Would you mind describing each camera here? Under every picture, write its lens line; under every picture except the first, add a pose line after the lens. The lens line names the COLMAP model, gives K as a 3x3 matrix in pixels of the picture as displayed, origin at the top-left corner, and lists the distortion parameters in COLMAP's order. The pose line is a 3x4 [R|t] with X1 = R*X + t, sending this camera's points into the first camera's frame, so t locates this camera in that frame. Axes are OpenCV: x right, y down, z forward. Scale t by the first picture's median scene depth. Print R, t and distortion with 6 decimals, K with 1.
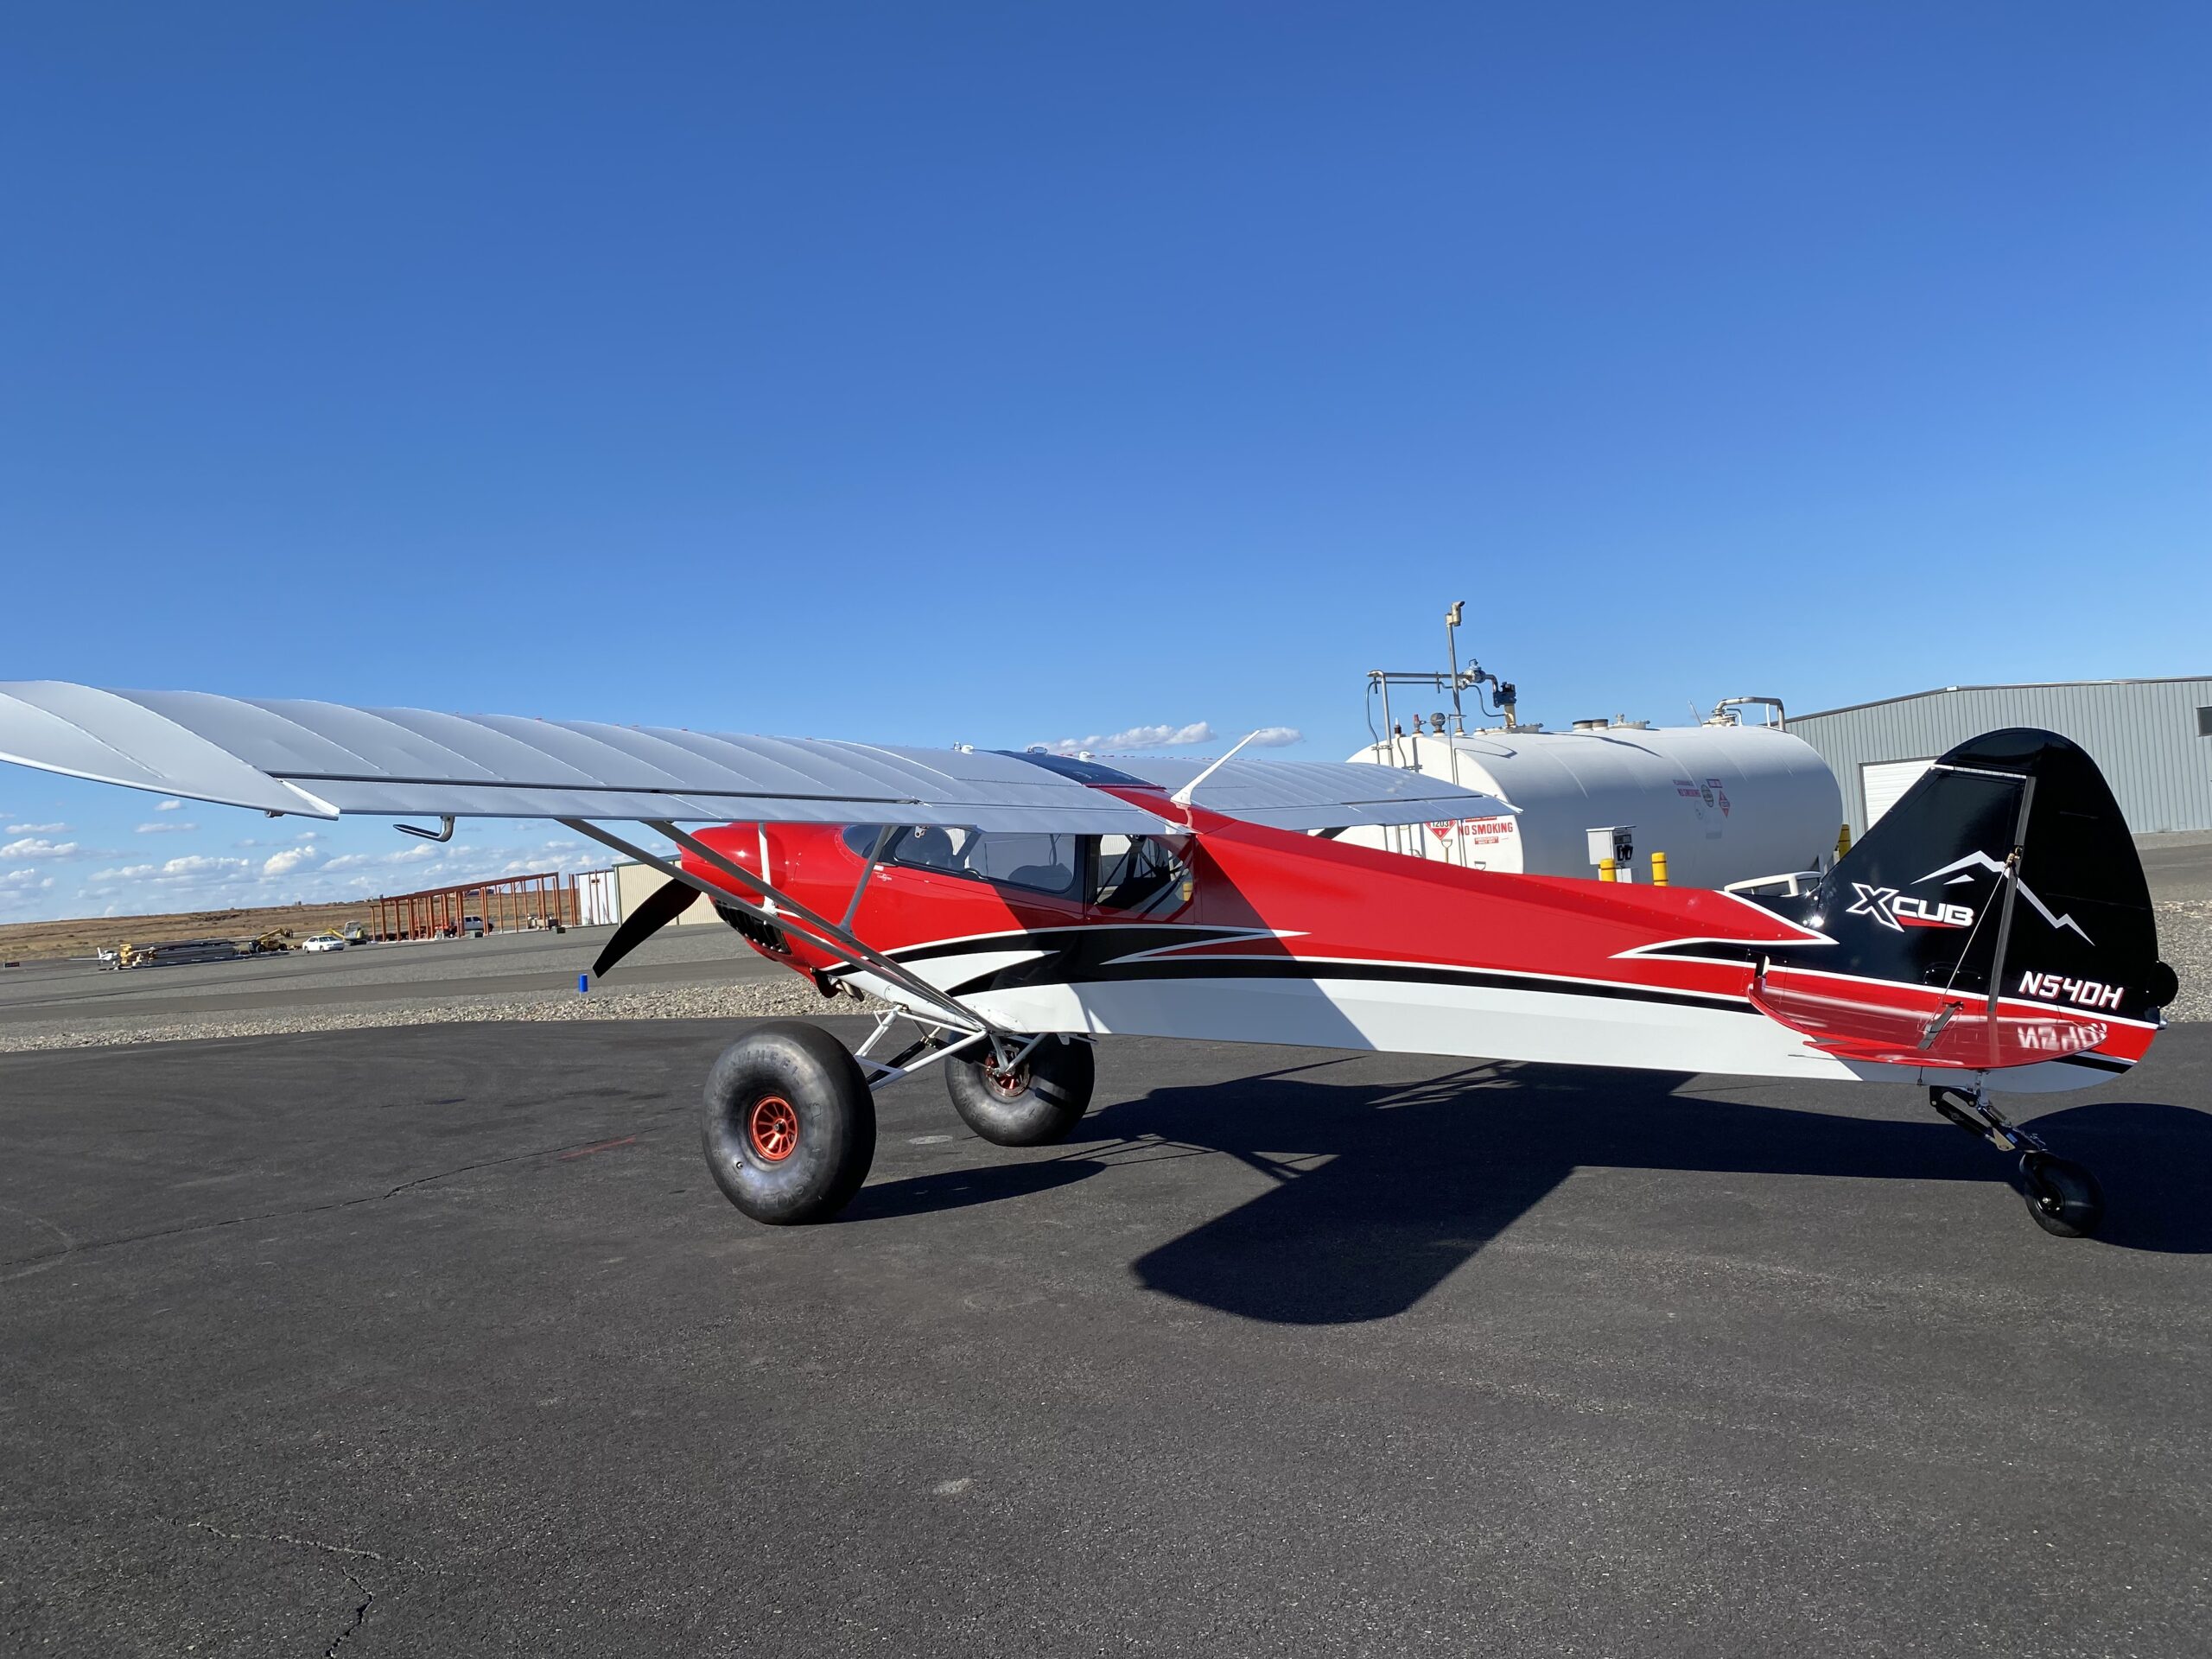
lens RADIAL K [[1682.7, 0, 1096.4], [0, 1682.7, 838.2], [0, 0, 1]] dist [0.025268, -0.012782]
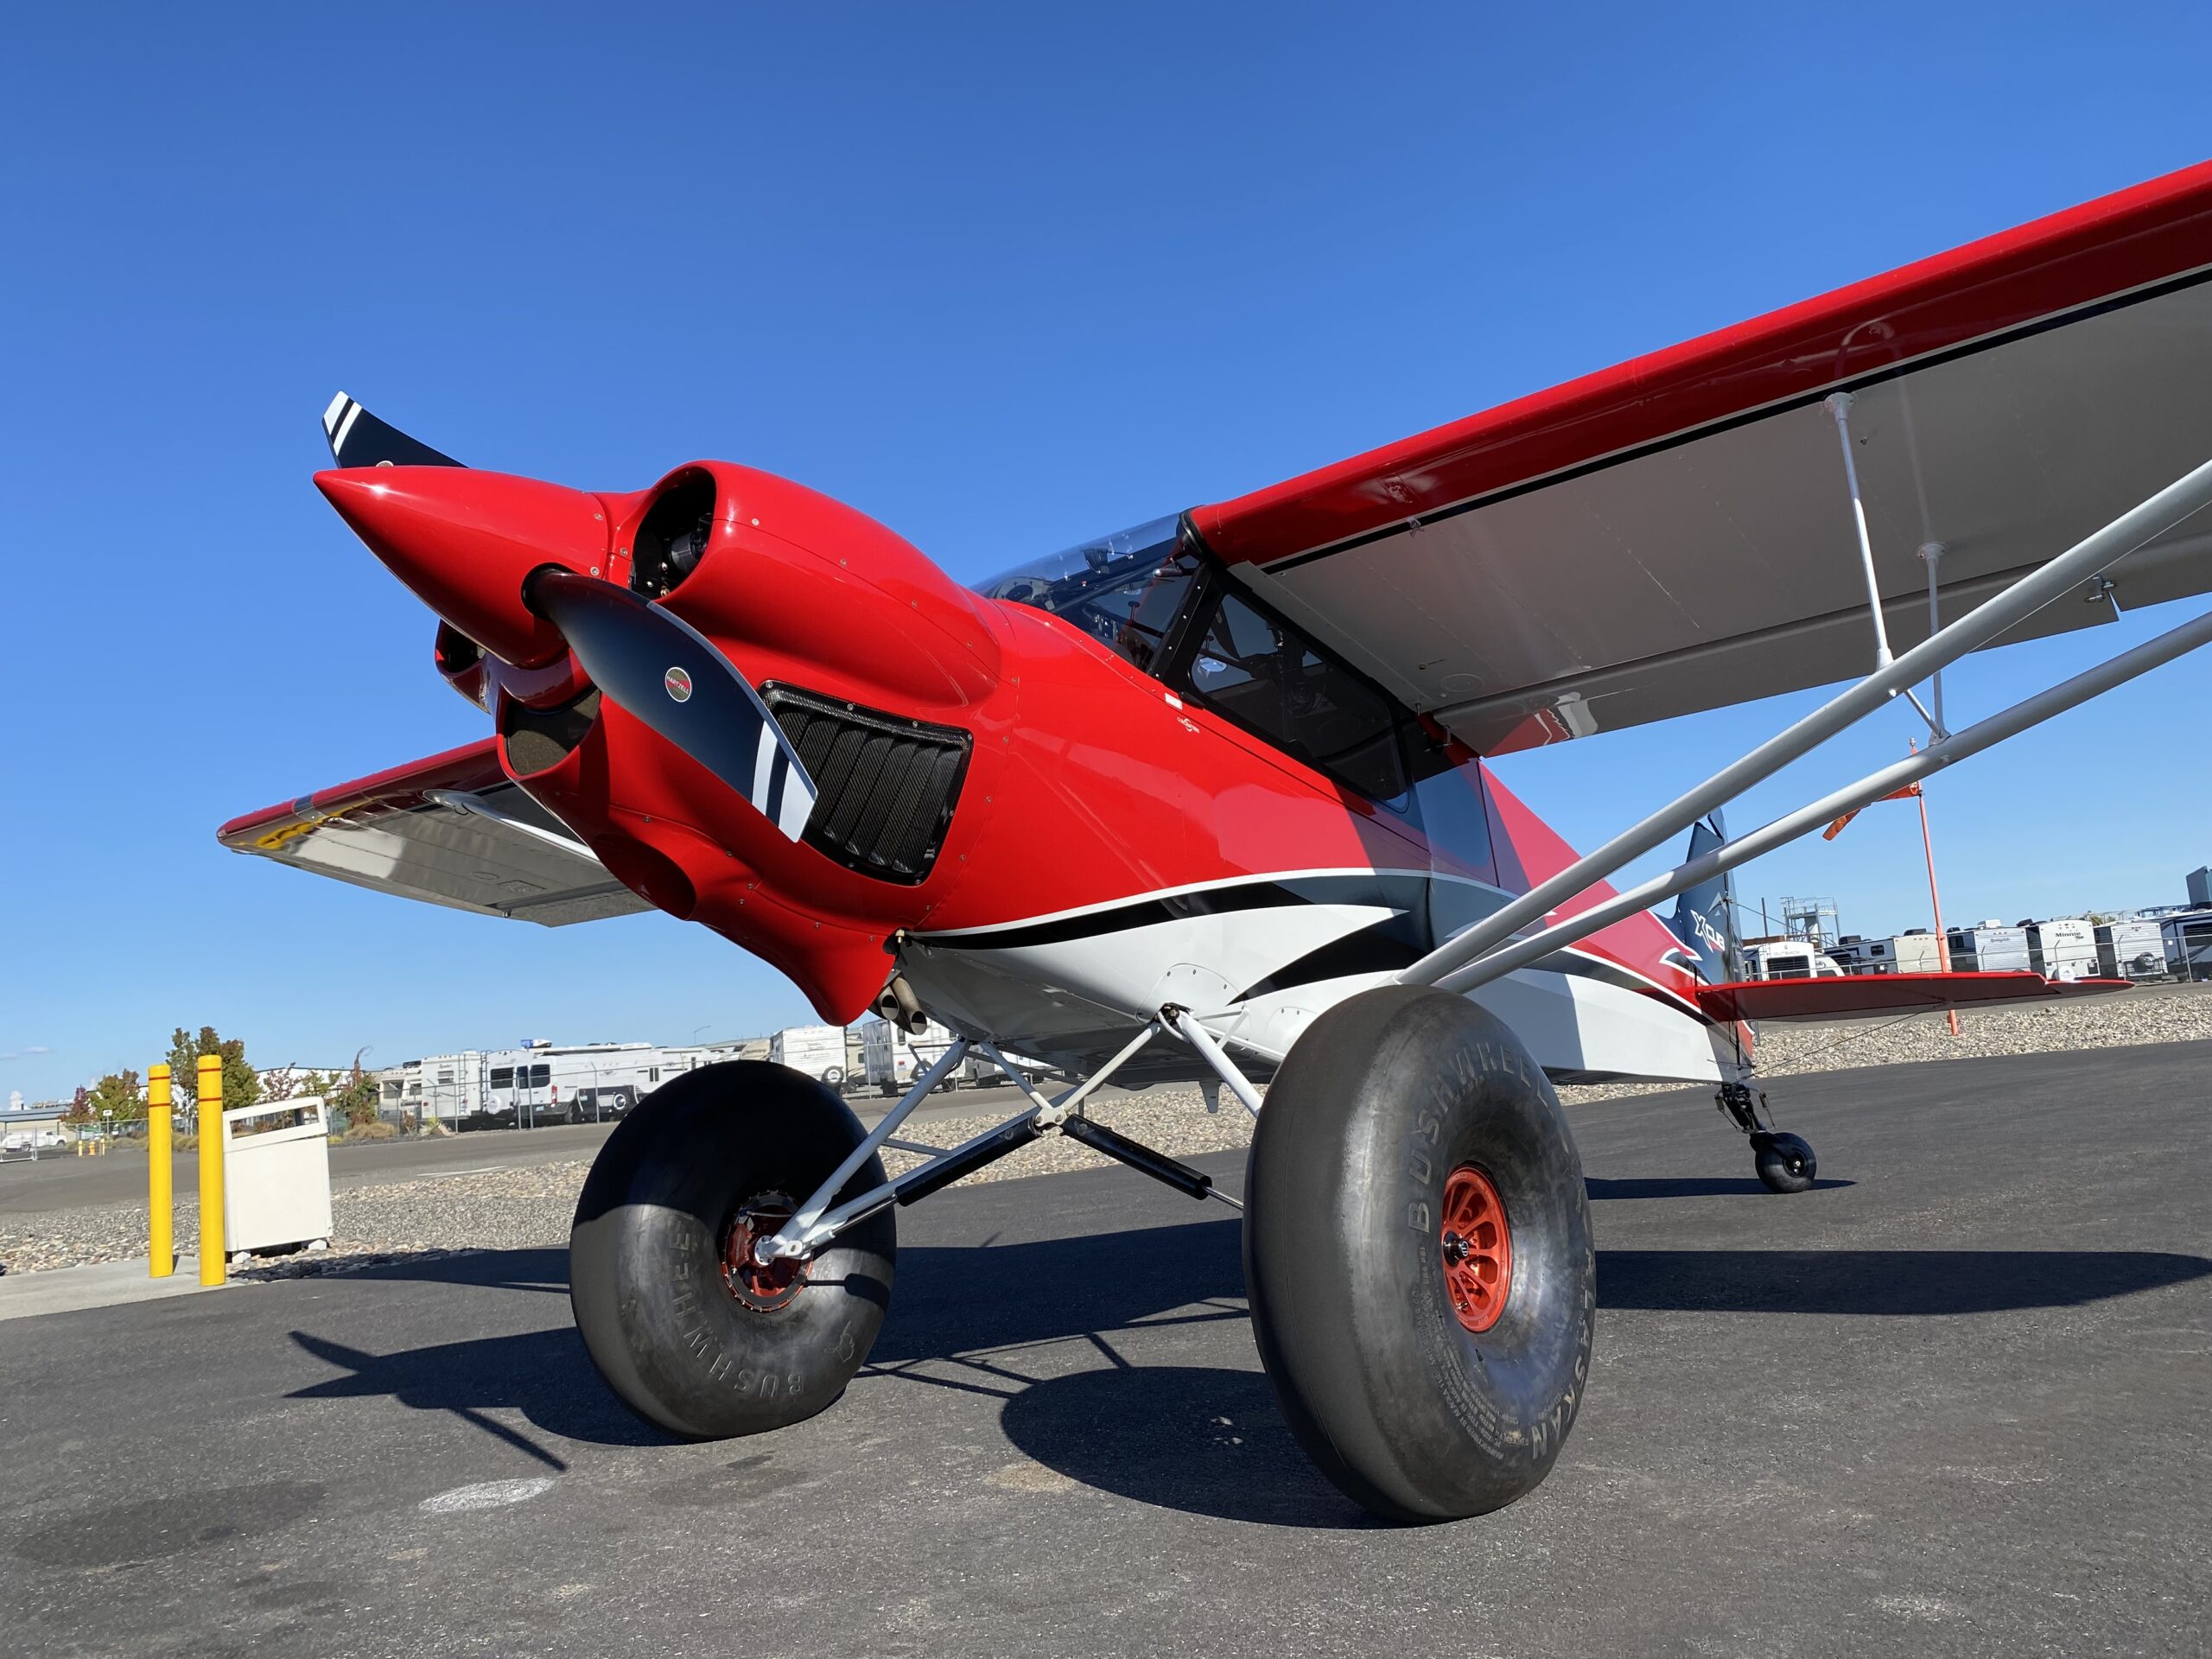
lens RADIAL K [[1675.5, 0, 1090.1], [0, 1675.5, 826.6], [0, 0, 1]] dist [0.032951, -0.050195]
pose [[0.136479, 0.198743, 0.970502, -0.732192], [0.055450, 0.976601, -0.207790, 0.185765], [-0.989090, 0.082173, 0.122265, 1.257101]]
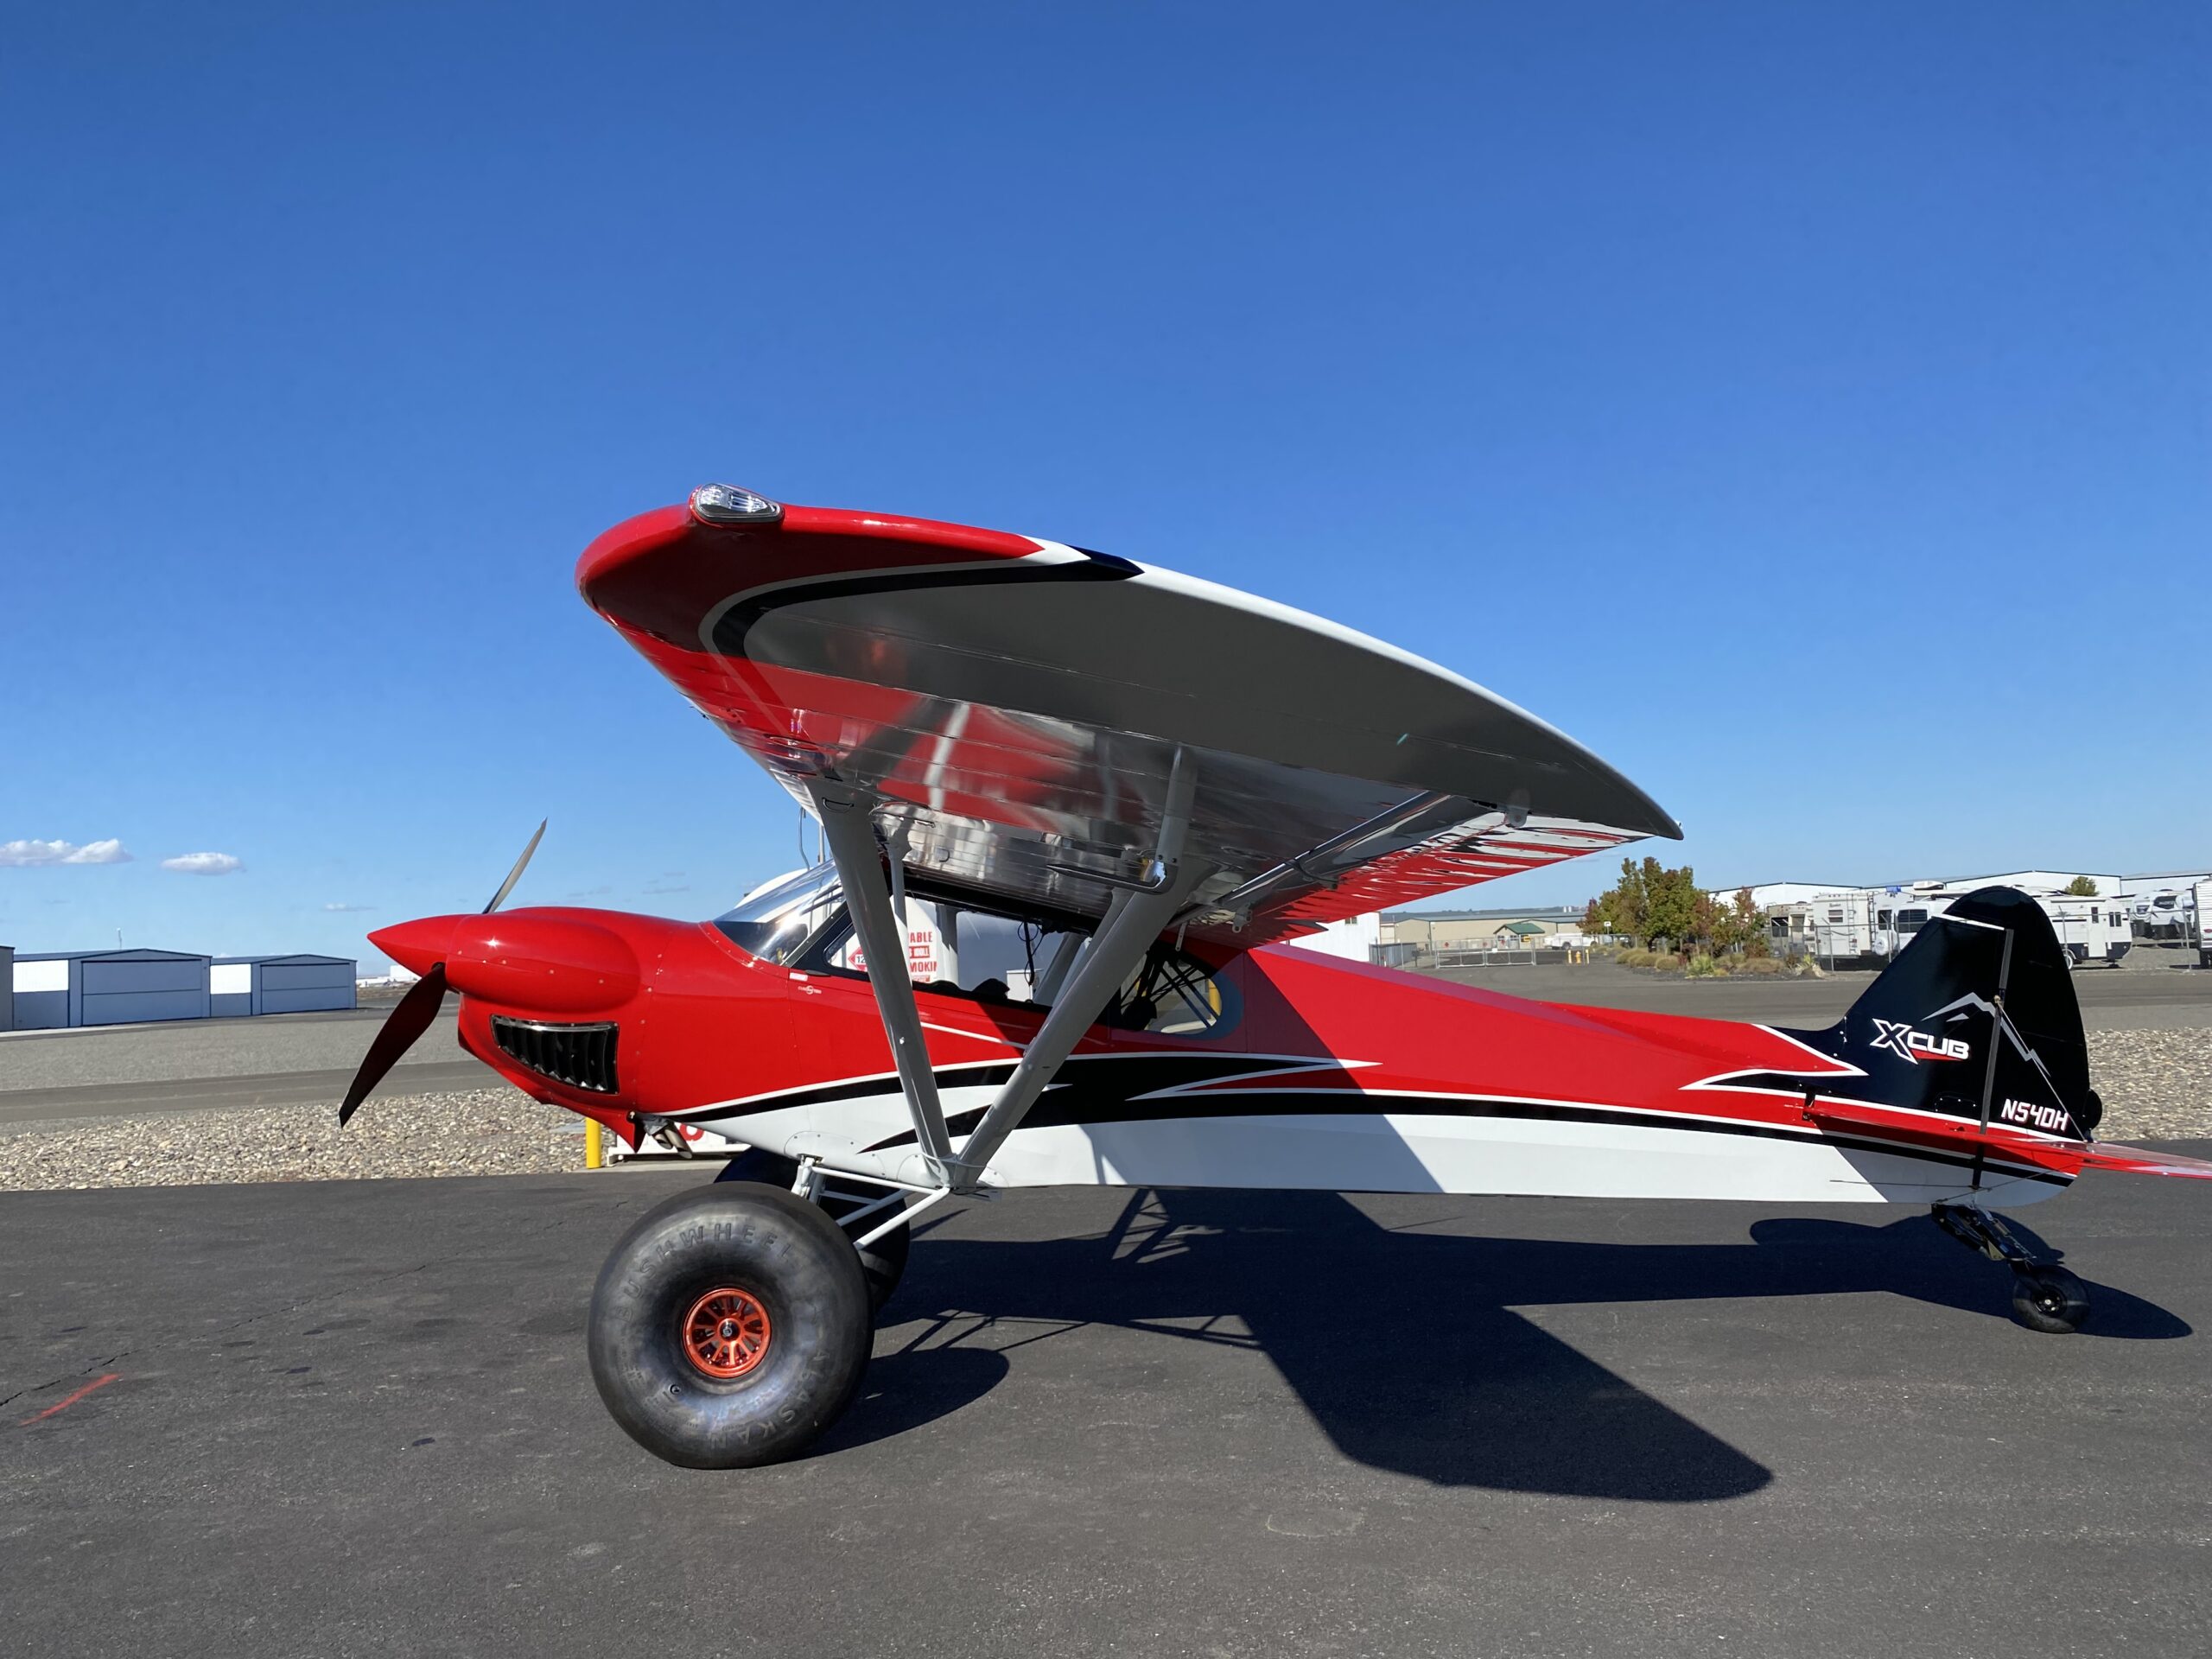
lens RADIAL K [[1698.9, 0, 1106.0], [0, 1698.9, 829.5], [0, 0, 1]] dist [0.009539, 0.012396]
pose [[0.828029, 0.084548, 0.554273, -0.582401], [-0.031841, 0.994061, -0.104066, 0.035021], [-0.559780, 0.068521, 0.825803, 0.357974]]
